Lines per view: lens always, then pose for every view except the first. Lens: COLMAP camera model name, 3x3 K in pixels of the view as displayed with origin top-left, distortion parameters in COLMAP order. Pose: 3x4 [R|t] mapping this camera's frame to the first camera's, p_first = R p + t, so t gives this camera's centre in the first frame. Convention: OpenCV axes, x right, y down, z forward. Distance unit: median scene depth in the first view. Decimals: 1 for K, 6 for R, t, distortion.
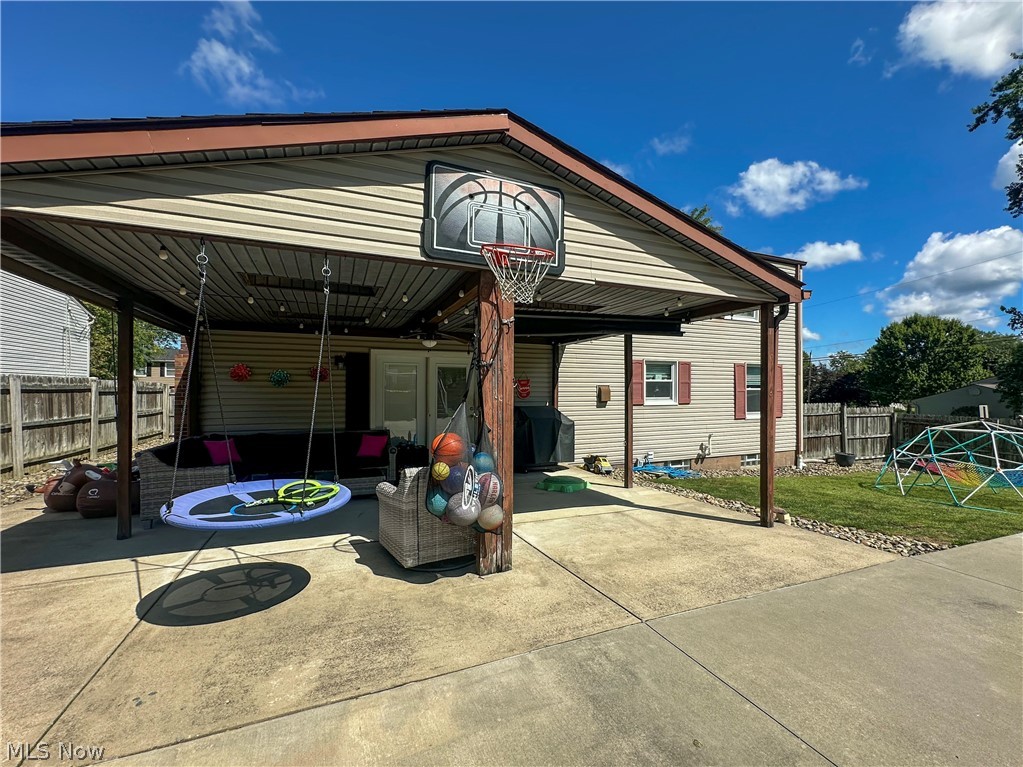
lens RADIAL K [[419.8, 0, 511.5], [0, 419.8, 383.5], [0, 0, 1]] dist [0.000719, 0.000035]
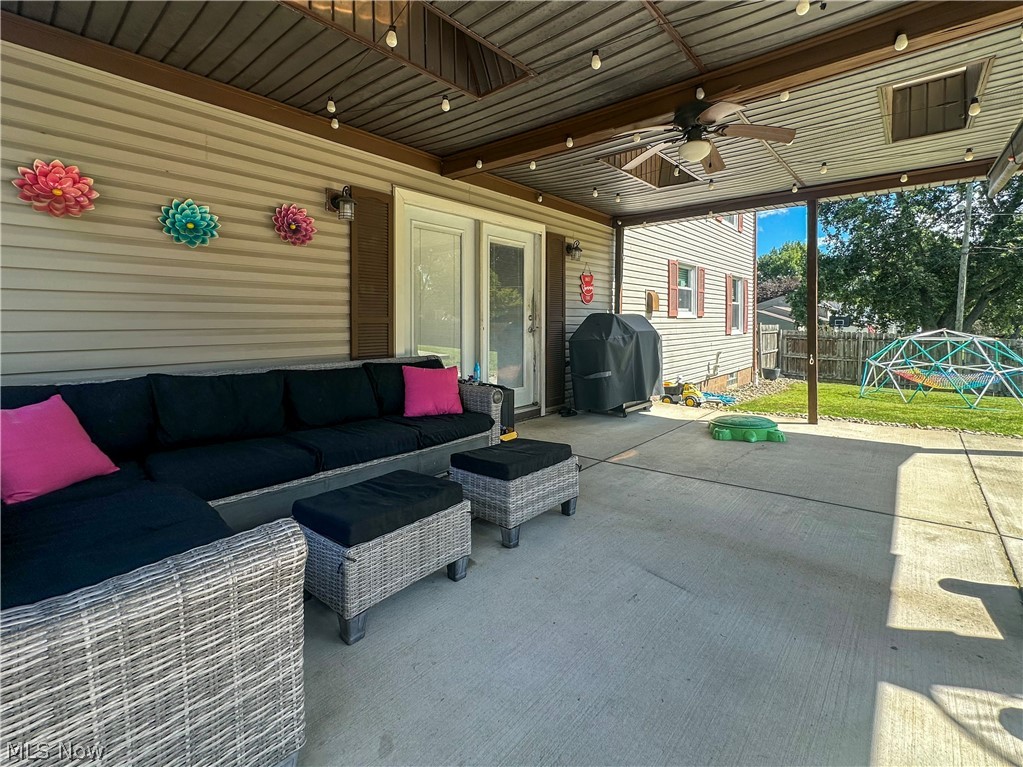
lens RADIAL K [[445.3, 0, 514.1], [0, 445.3, 323.3], [0, 0, 1]] dist [0.000792, -0.000059]
pose [[0.897487, -0.003662, 0.441025, -0.437447], [-0.007194, 0.999711, 0.022939, 0.058844], [-0.440982, -0.023760, 0.897202, 0.488645]]
